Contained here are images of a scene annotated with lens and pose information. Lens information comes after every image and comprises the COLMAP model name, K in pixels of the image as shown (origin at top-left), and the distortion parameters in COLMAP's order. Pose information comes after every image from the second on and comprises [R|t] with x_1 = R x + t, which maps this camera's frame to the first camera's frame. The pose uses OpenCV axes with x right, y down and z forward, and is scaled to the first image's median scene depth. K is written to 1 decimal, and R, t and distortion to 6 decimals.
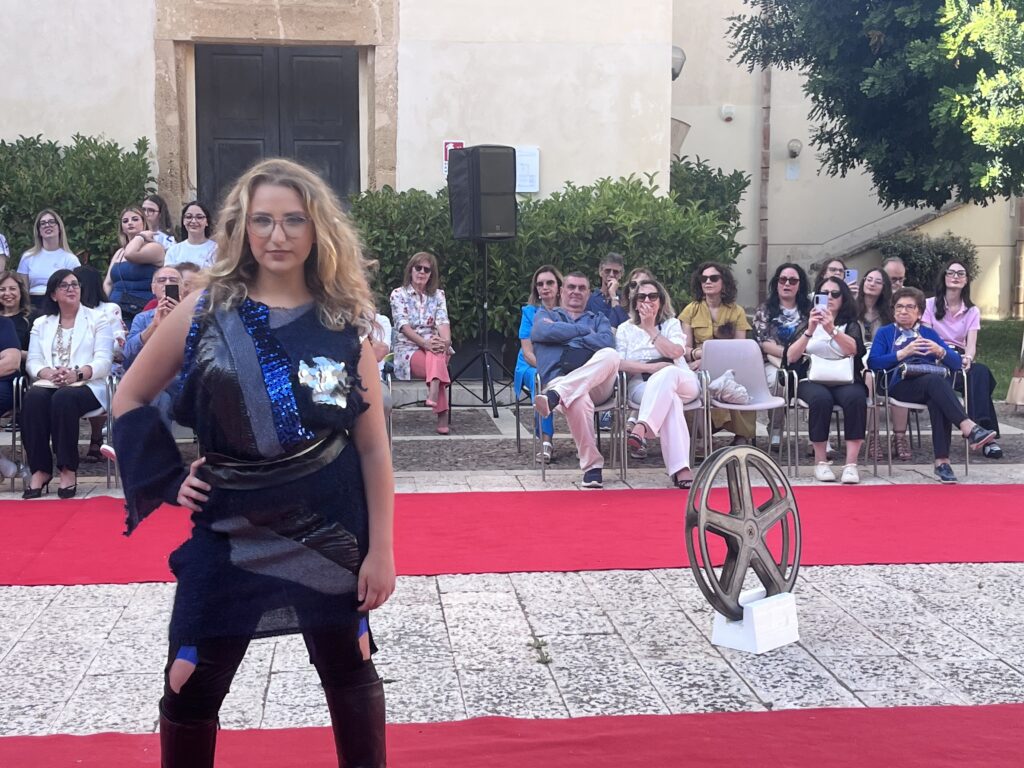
lens RADIAL K [[1513.1, 0, 483.2], [0, 1513.1, 380.7], [0, 0, 1]] dist [0.176383, -0.715804]
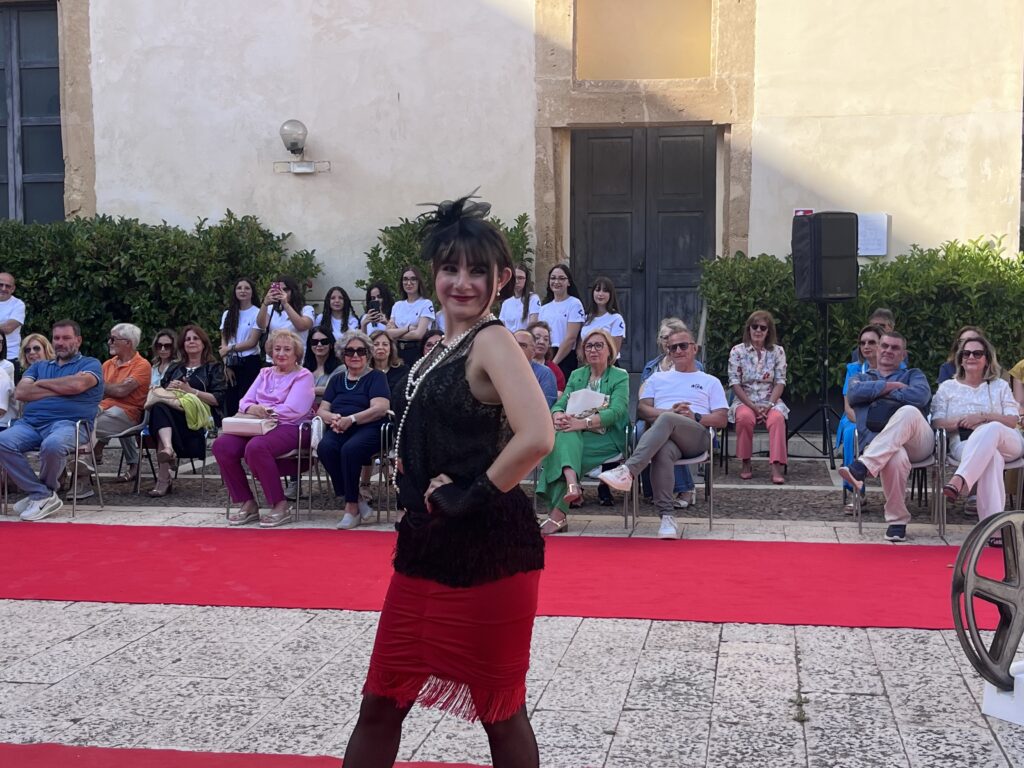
lens RADIAL K [[1347.4, 0, 518.6], [0, 1347.4, 392.5], [0, 0, 1]] dist [0.130413, -0.388379]
pose [[0.967004, 0.012762, -0.254443, 0.045038], [-0.019243, 0.999550, -0.023000, -0.003758], [0.254035, 0.027138, 0.966814, 0.040996]]
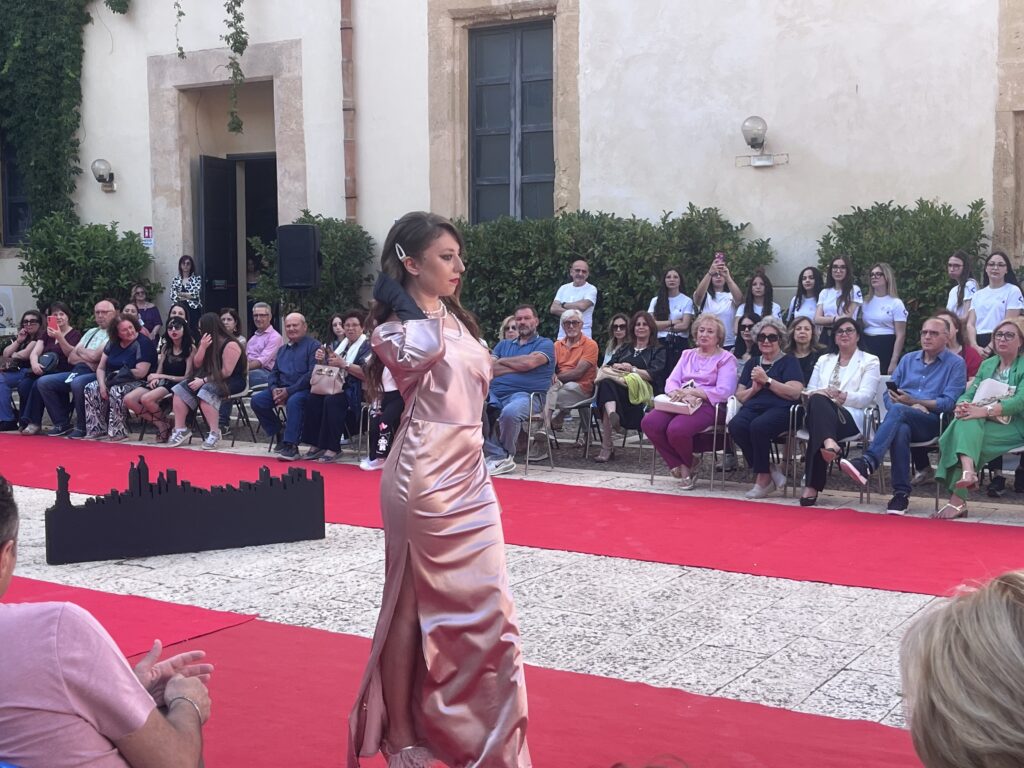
lens RADIAL K [[1311.2, 0, 523.0], [0, 1311.2, 397.4], [0, 0, 1]] dist [0.119749, -0.350410]
pose [[0.805007, 0.049251, -0.591218, 0.129852], [-0.053471, 0.998515, 0.010374, -0.006782], [0.590851, 0.023262, 0.806445, 0.018183]]
